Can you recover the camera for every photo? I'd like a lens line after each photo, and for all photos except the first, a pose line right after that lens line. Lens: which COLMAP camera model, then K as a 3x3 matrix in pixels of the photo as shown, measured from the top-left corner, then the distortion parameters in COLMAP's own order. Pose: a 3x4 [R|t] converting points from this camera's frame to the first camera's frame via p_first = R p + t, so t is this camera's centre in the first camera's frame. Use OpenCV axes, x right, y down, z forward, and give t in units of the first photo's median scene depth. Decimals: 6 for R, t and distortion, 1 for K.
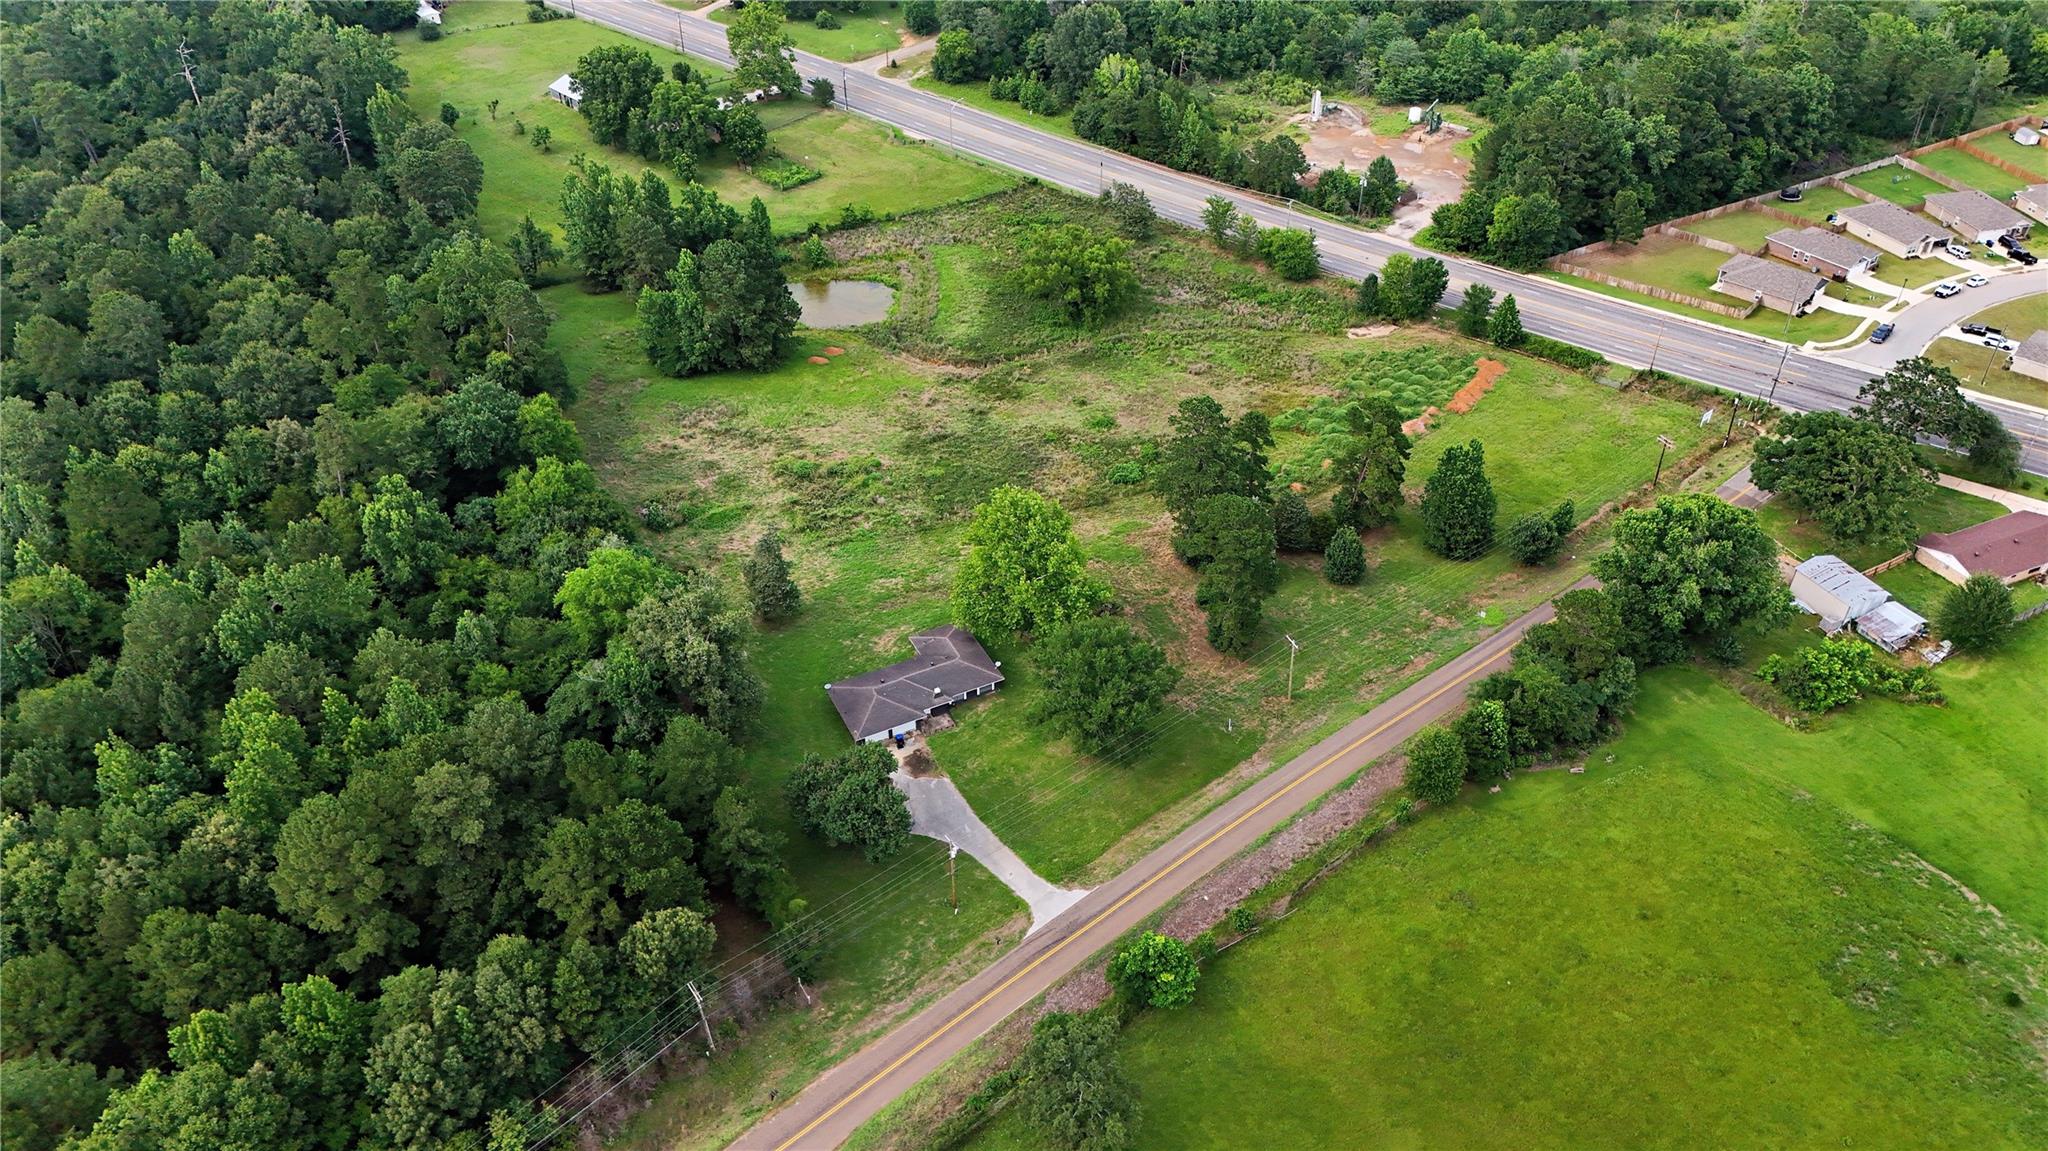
lens RADIAL K [[1507.4, 0, 1024.0], [0, 1507.4, 575.5], [0, 0, 1]] dist [0.076514, -0.068231]
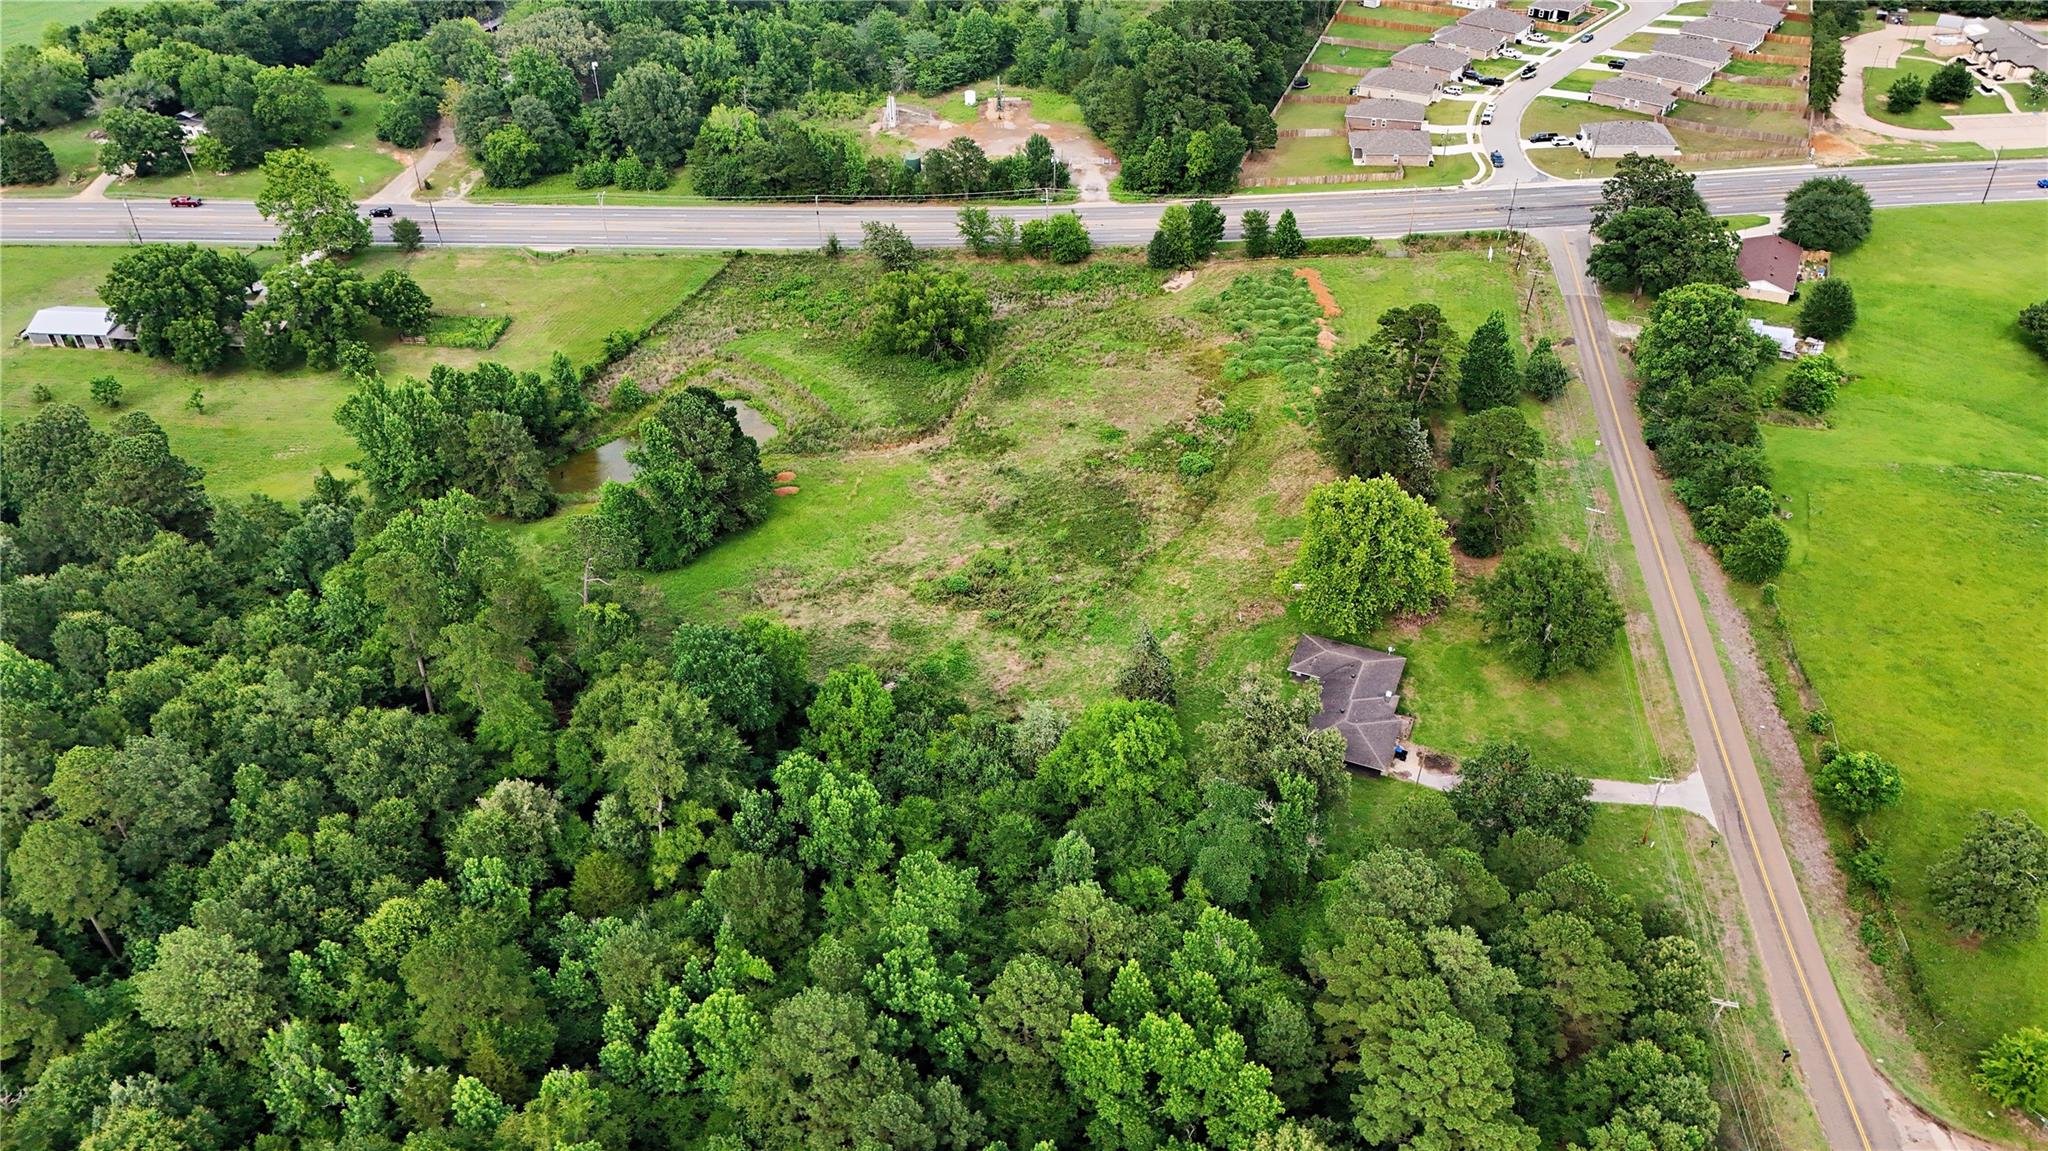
lens RADIAL K [[1507.4, 0, 1024.0], [0, 1507.4, 575.5], [0, 0, 1]] dist [0.076514, -0.068231]
pose [[0.761215, -0.394461, 0.514735, -0.476072], [0.399405, 0.910498, 0.107089, -0.129471], [-0.510908, 0.124070, 0.850635, 0.179165]]
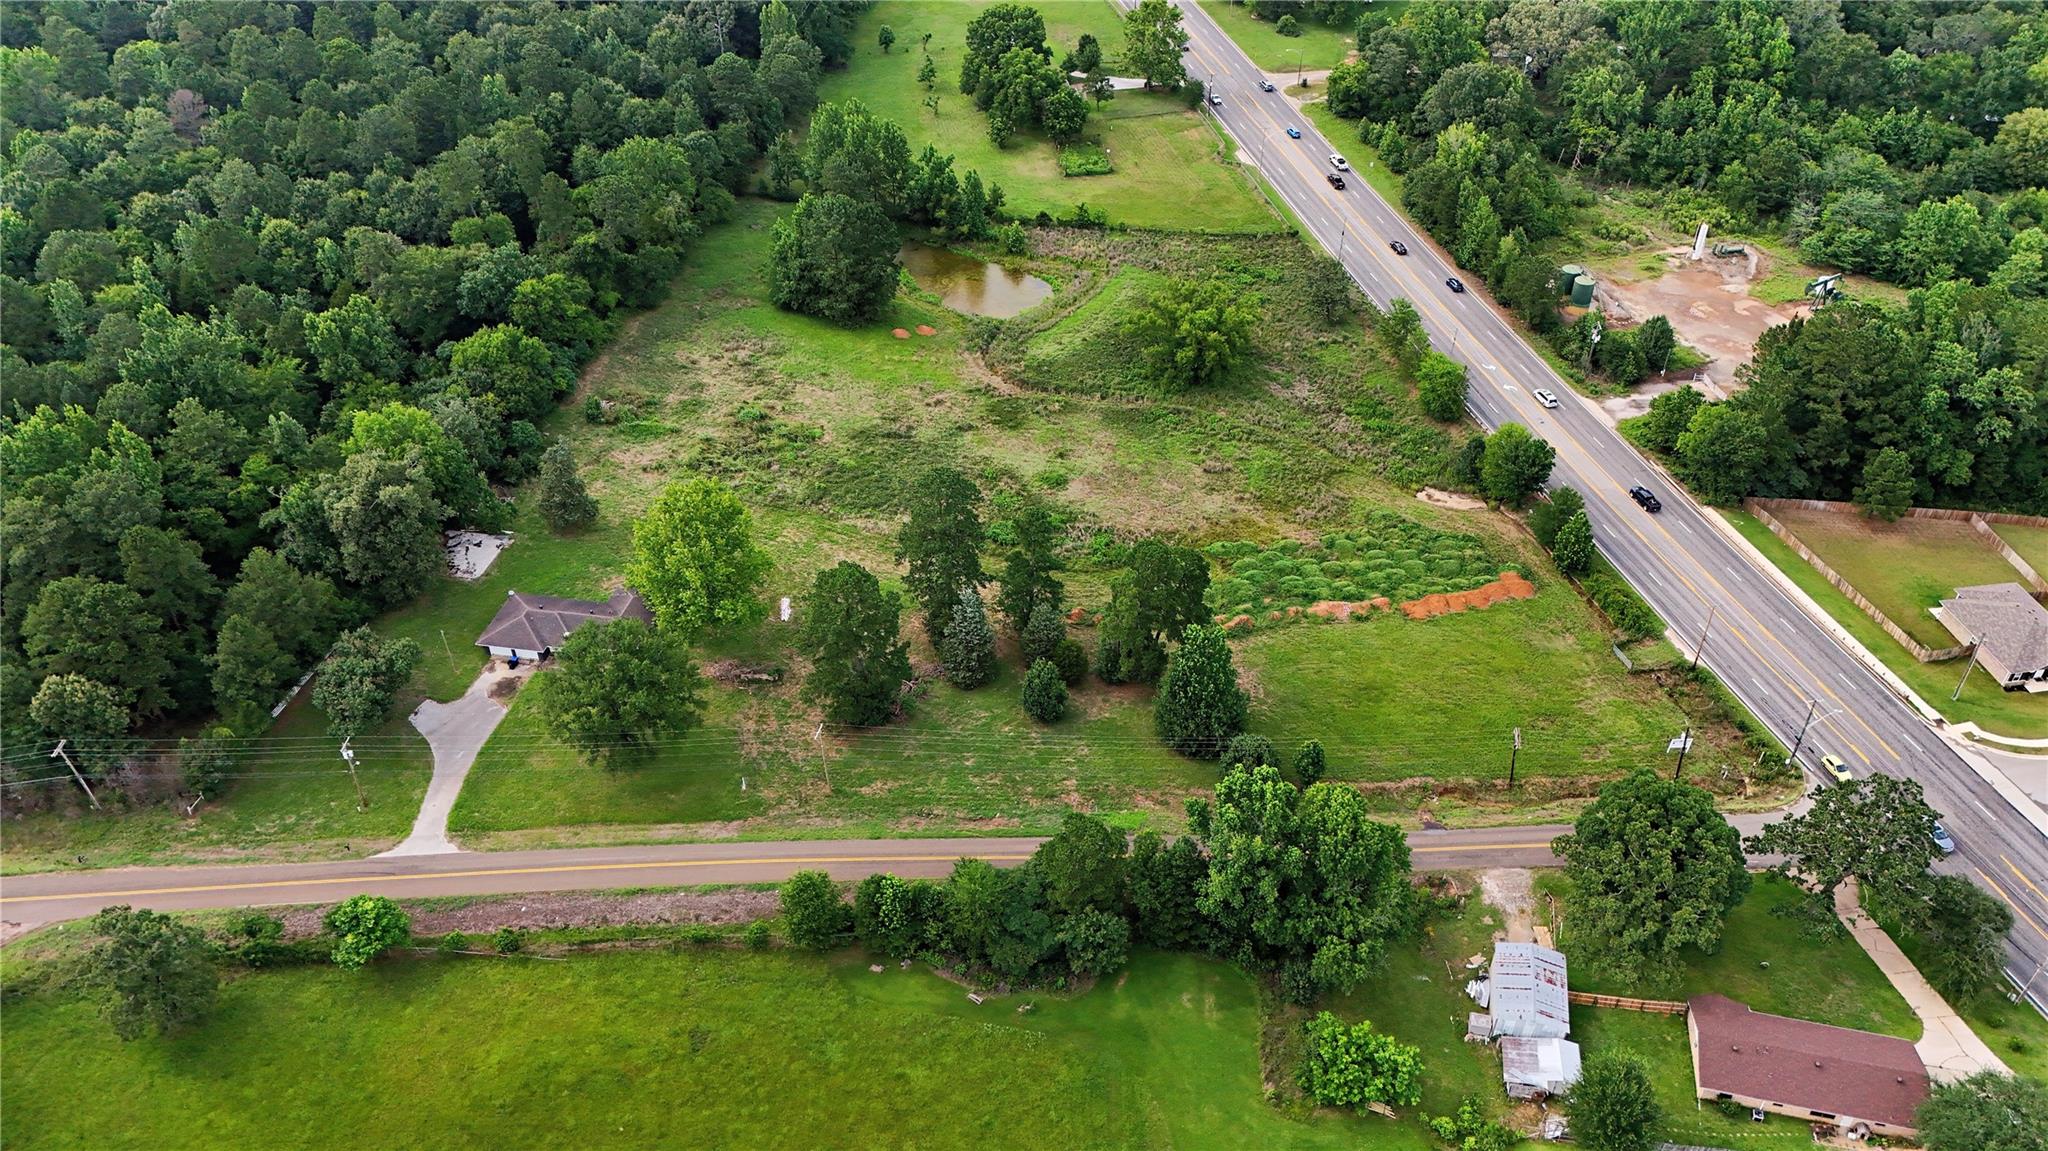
lens RADIAL K [[1507.4, 0, 1024.0], [0, 1507.4, 575.5], [0, 0, 1]] dist [0.076514, -0.068231]
pose [[0.798986, 0.373210, -0.471525, 0.449711], [-0.364065, 0.924287, 0.114672, -0.131283], [0.478621, 0.080045, 0.874365, 0.149640]]
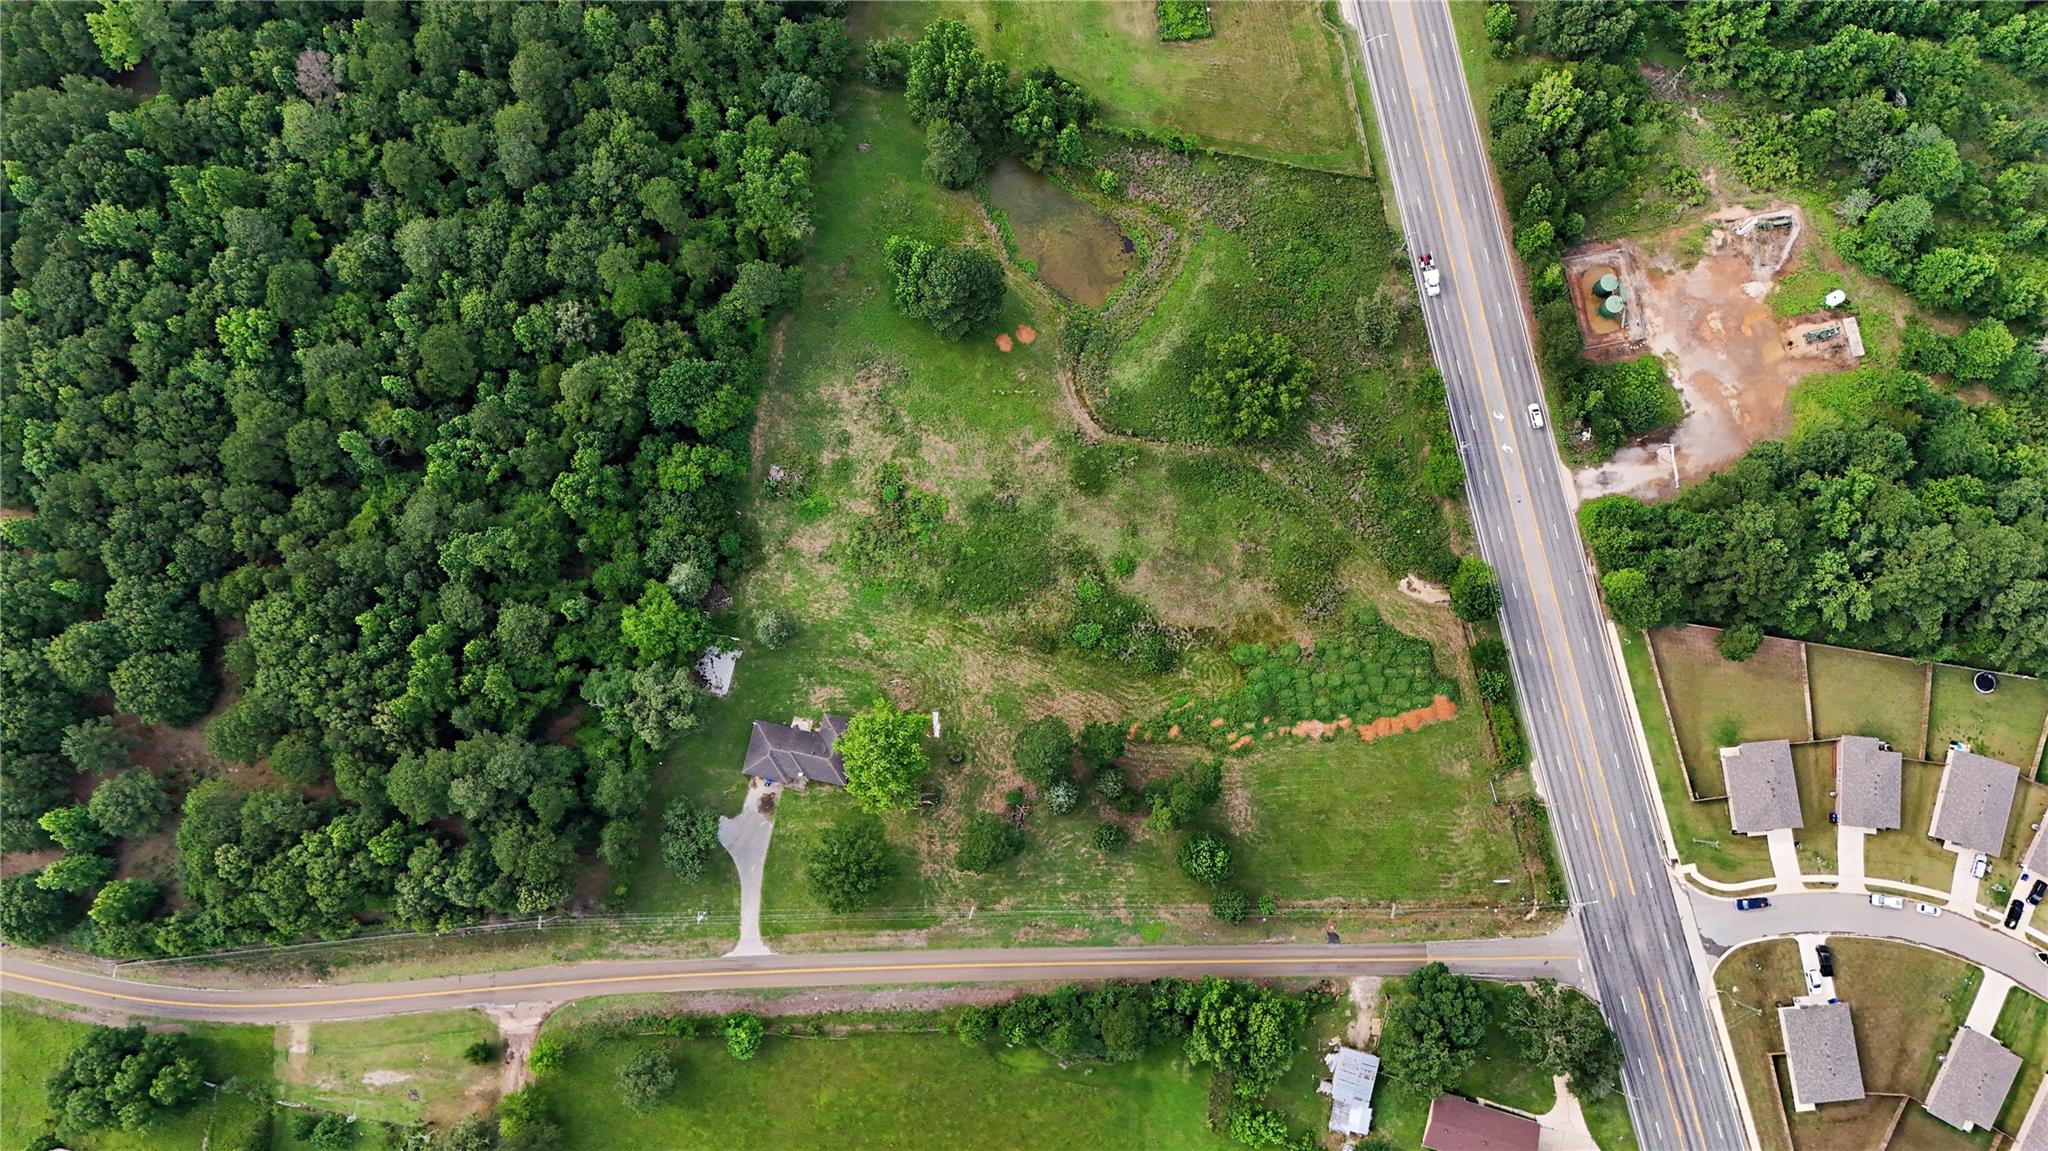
lens RADIAL K [[1507.4, 0, 1024.0], [0, 1507.4, 575.5], [0, 0, 1]] dist [0.076514, -0.068231]
pose [[0.775317, 0.625205, -0.089456, 0.092486], [-0.366172, 0.560385, 0.742891, -0.883823], [0.514589, -0.543219, 0.663409, 0.109317]]
